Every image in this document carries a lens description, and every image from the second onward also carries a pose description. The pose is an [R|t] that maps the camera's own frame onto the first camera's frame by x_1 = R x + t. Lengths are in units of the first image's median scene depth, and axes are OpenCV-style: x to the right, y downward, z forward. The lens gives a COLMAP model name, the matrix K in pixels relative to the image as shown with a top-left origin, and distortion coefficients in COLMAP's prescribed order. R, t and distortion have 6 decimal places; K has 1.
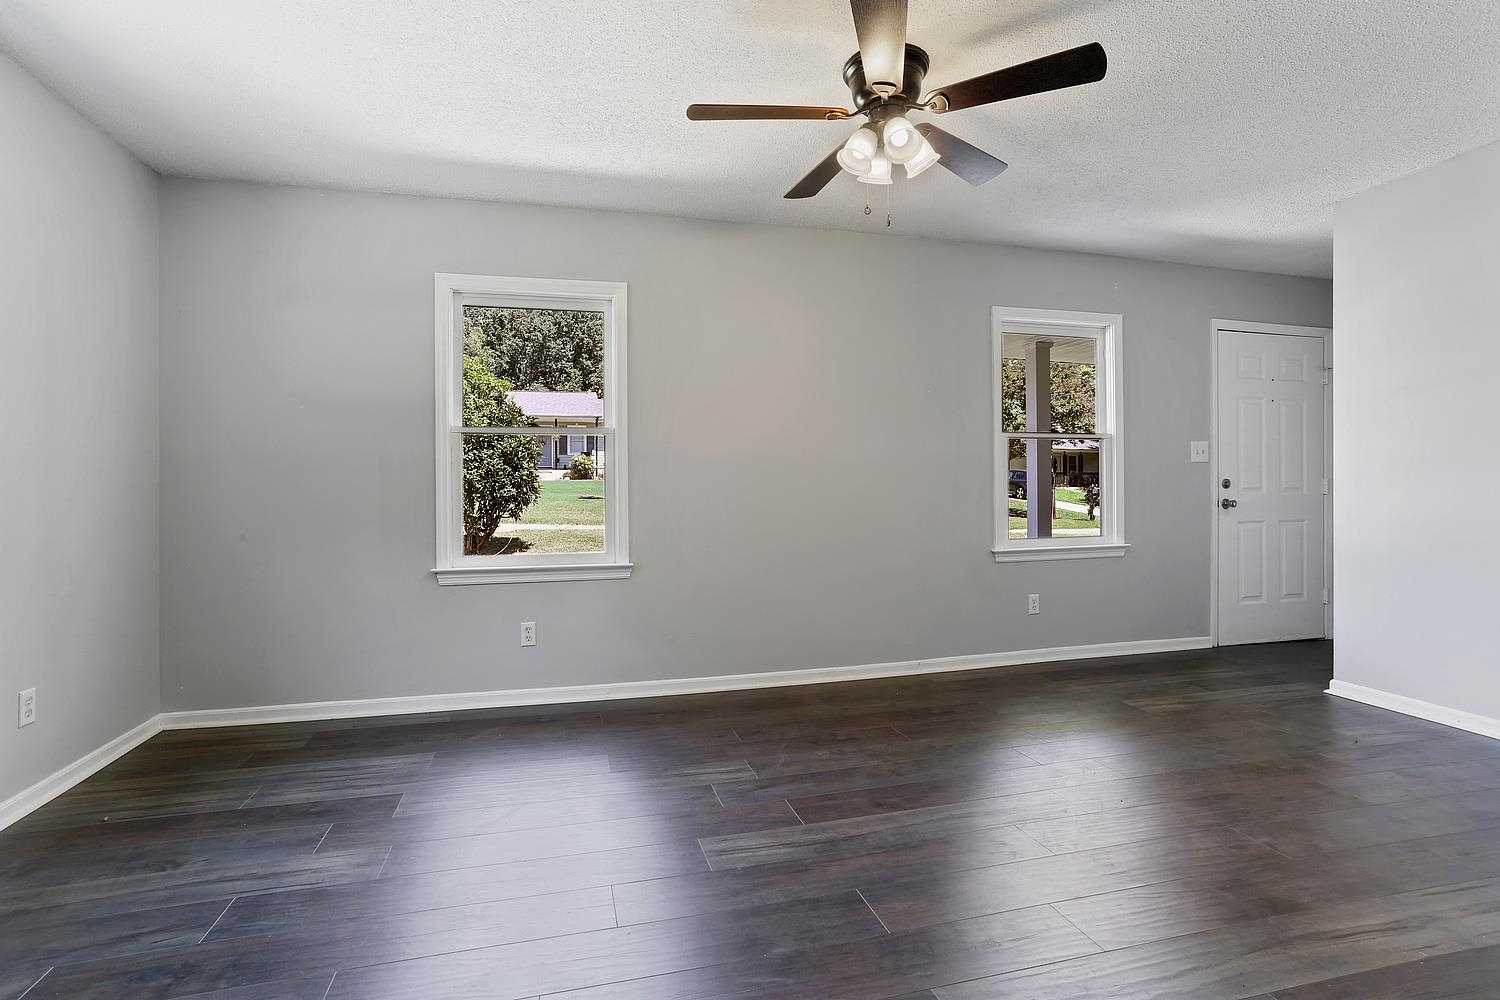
lens RADIAL K [[729.5, 0, 744.3], [0, 729.5, 495.0], [0, 0, 1]] dist [-0.019638, 0.003962]
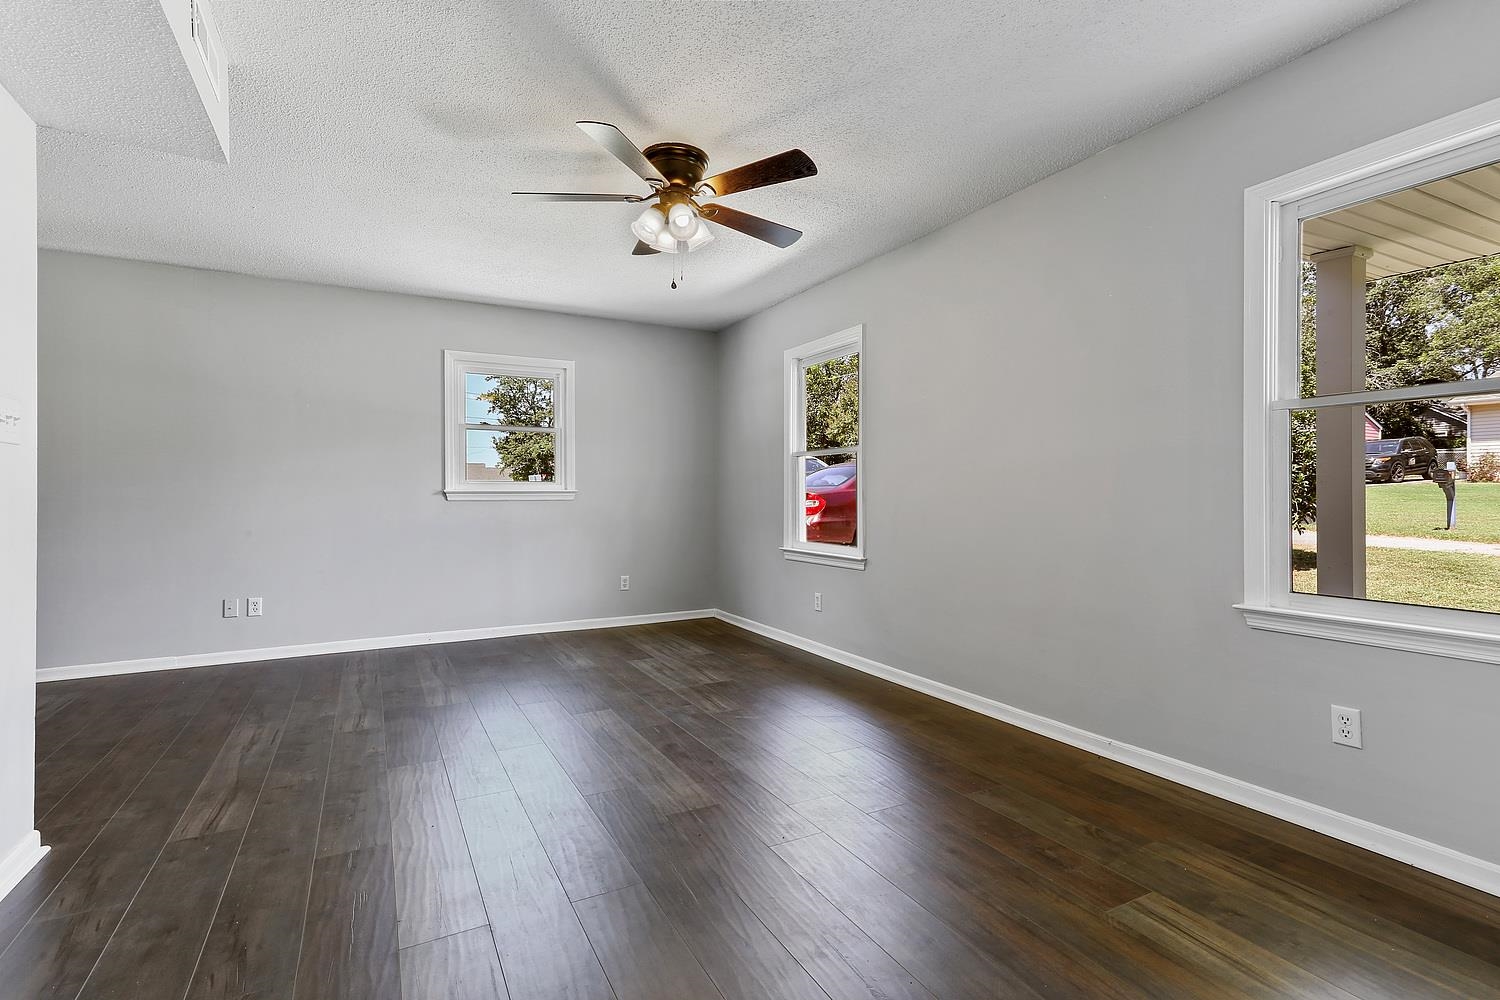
lens RADIAL K [[729.5, 0, 760.6], [0, 729.5, 505.2], [0, 0, 1]] dist [-0.019638, 0.003962]
pose [[0.214499, 0.028302, -0.976314, 0.986318], [0.001207, 0.999572, 0.029241, -0.029052], [0.976723, -0.007450, 0.214373, 0.584522]]
